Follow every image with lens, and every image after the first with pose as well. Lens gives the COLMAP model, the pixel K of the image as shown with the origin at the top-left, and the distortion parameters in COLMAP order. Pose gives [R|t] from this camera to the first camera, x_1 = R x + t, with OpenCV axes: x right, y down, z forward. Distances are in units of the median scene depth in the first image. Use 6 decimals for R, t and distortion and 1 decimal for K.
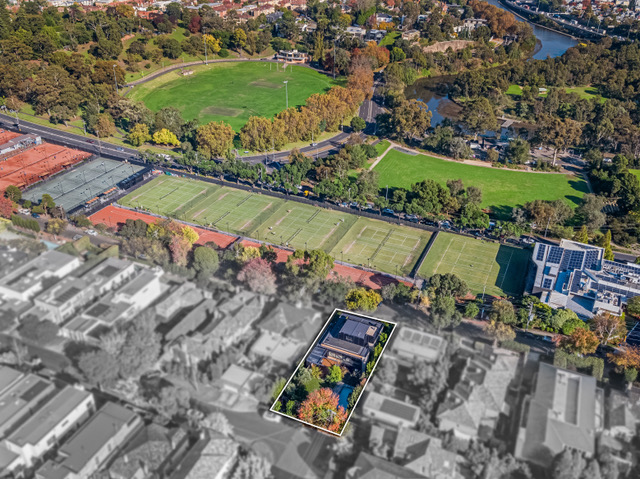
lens RADIAL K [[466.7, 0, 301.0], [0, 466.7, 240.7], [0, 0, 1]] dist [0.001452, -0.000412]
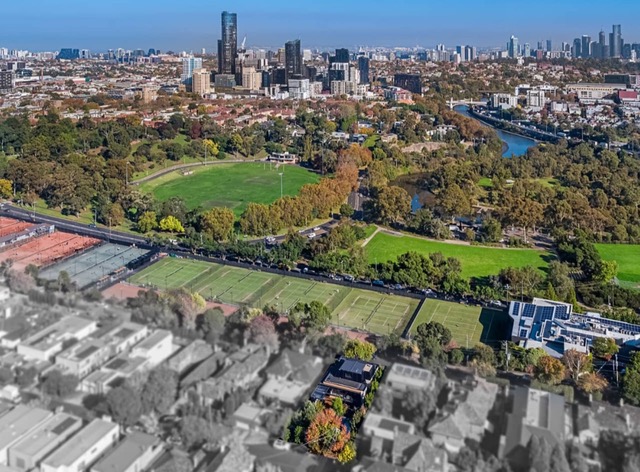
lens RADIAL K [[513.5, 0, 320.0], [0, 513.5, 236.0], [0, 0, 1]] dist [0.002648, -0.002421]
pose [[0.997652, -0.027846, 0.062575, -0.021049], [0.042671, 0.967343, -0.249853, 0.126913], [-0.053574, 0.251936, 0.966260, -0.178163]]
